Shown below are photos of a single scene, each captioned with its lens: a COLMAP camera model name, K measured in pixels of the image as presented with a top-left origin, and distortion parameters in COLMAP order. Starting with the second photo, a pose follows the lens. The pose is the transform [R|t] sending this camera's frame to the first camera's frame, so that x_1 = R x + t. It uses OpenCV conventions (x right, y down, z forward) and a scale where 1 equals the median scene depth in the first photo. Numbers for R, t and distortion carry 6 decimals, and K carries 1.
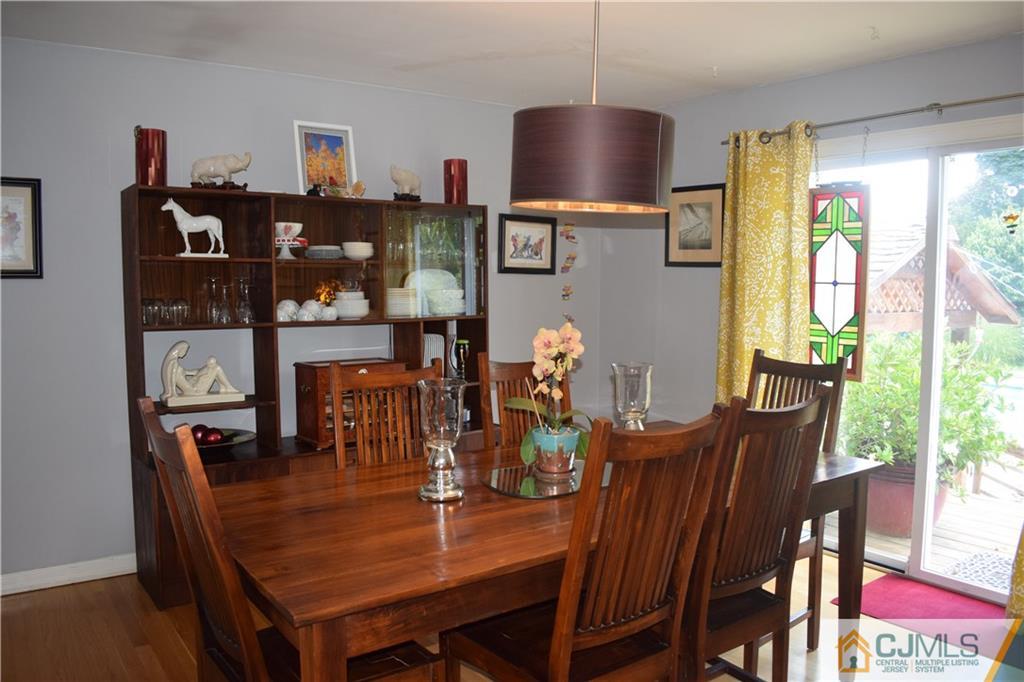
lens RADIAL K [[801.5, 0, 512.0], [0, 801.5, 341.0], [0, 0, 1]] dist [-0.089797, 0.009594]
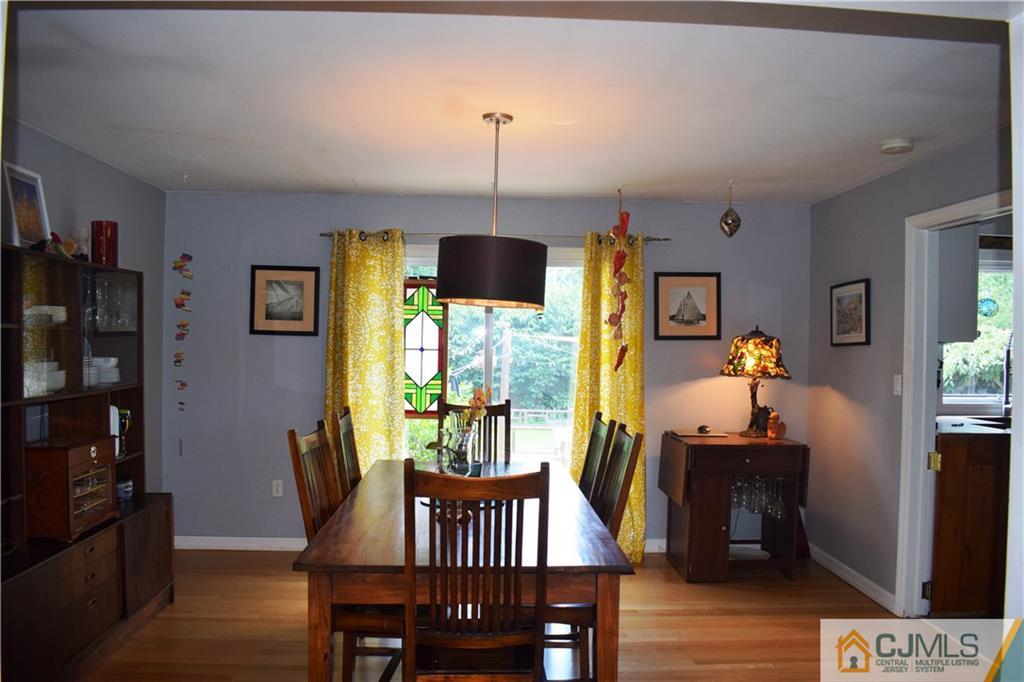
lens RADIAL K [[801.5, 0, 512.0], [0, 801.5, 341.0], [0, 0, 1]] dist [-0.089797, 0.009594]
pose [[0.541902, 0.003726, 0.840434, -0.668352], [0.055376, 0.997659, -0.040129, -0.022719], [-0.838616, 0.068286, 0.540427, 0.110464]]
